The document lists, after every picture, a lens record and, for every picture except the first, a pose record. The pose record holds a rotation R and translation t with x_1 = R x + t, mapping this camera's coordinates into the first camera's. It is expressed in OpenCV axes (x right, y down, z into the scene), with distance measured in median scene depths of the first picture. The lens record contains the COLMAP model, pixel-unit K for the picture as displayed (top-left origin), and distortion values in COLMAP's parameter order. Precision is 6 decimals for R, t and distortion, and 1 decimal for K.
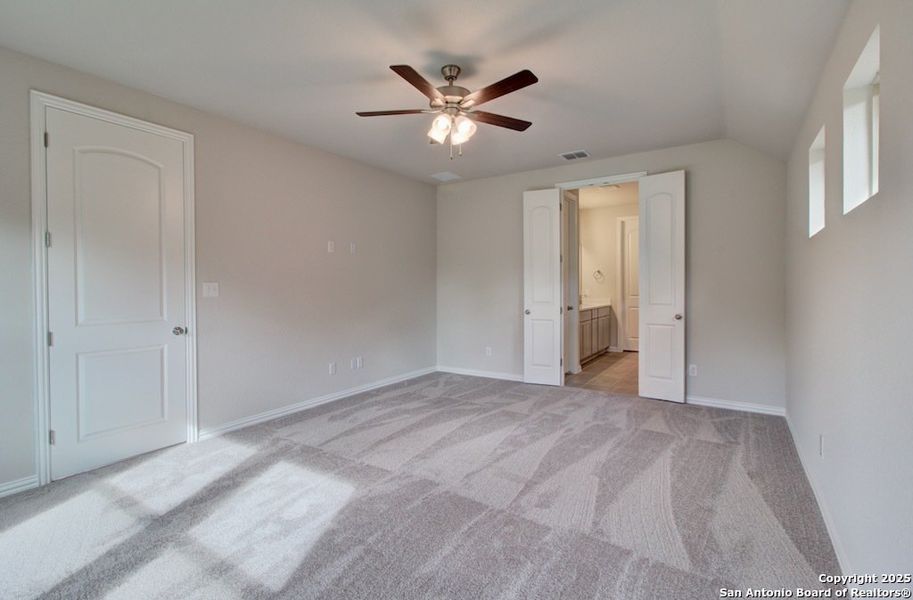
lens RADIAL K [[420.0, 0, 454.2], [0, 420.0, 290.1], [0, 0, 1]] dist [0.000379, 0.000206]
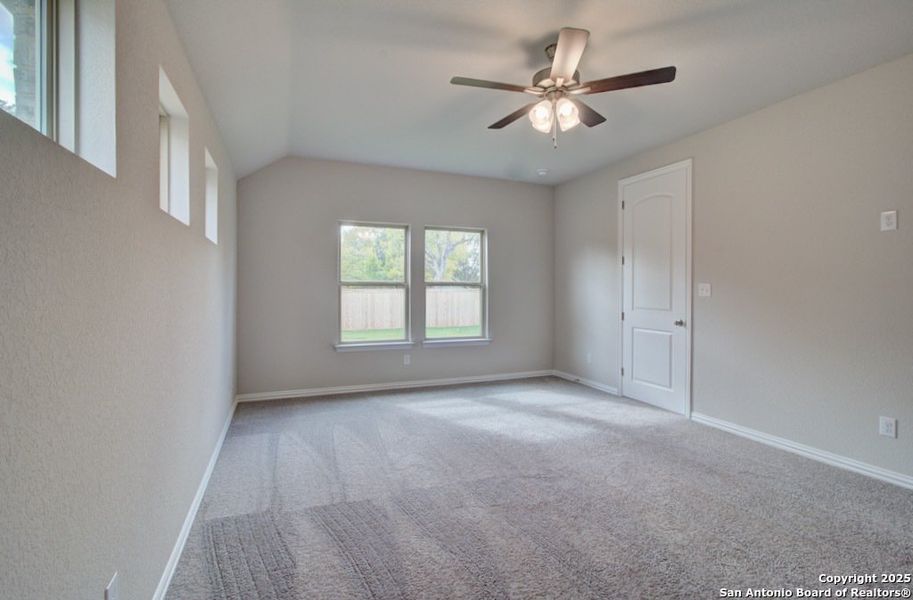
lens RADIAL K [[420.0, 0, 454.2], [0, 420.0, 290.1], [0, 0, 1]] dist [0.000379, 0.000206]
pose [[-0.553017, 0.011113, -0.833096, 0.876857], [-0.005848, 0.999835, 0.017220, -0.019695], [0.833149, 0.014395, -0.552861, 1.324169]]
